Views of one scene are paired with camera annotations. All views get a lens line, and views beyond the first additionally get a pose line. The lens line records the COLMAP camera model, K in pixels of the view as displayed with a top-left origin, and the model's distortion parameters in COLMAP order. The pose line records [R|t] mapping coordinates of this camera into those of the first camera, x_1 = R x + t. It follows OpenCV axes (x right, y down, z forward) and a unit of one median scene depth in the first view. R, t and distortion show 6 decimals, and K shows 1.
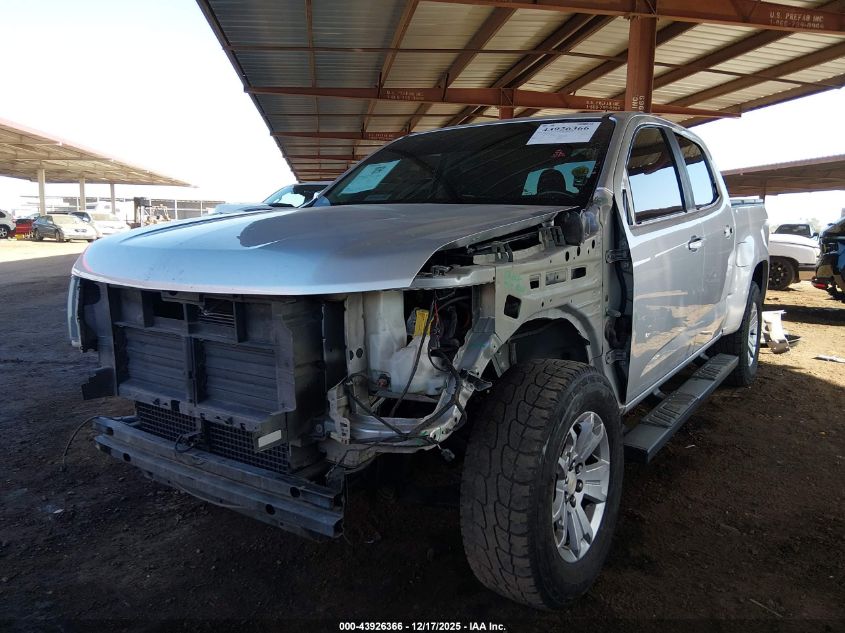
lens RADIAL K [[680.1, 0, 416.6], [0, 680.1, 314.4], [0, 0, 1]] dist [0.014563, -0.005211]
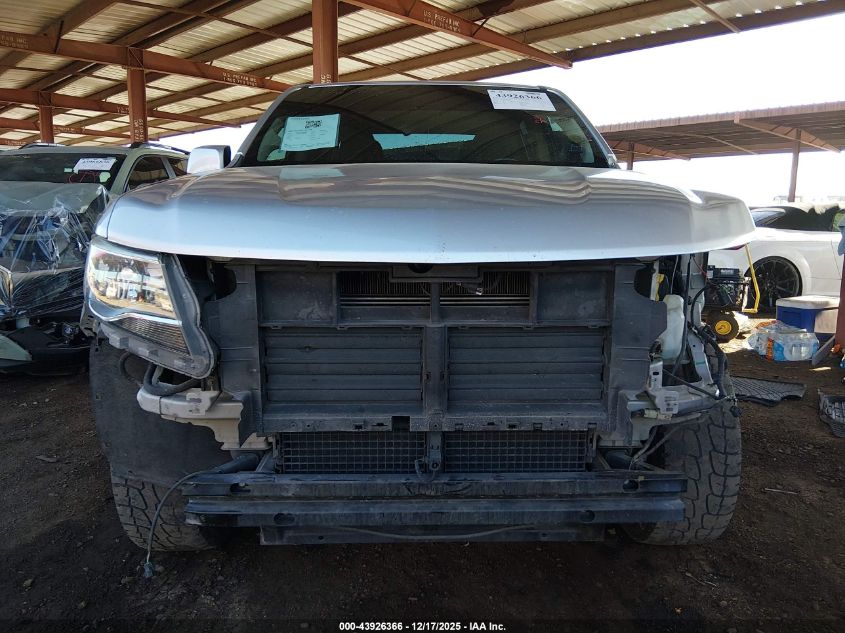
lens RADIAL K [[680.1, 0, 416.6], [0, 680.1, 314.4], [0, 0, 1]] dist [0.014563, -0.005211]
pose [[0.802625, -0.098117, 0.588359, -0.202284], [0.082515, 0.995159, 0.053392, -0.005710], [-0.590749, 0.005694, 0.806835, 0.104460]]
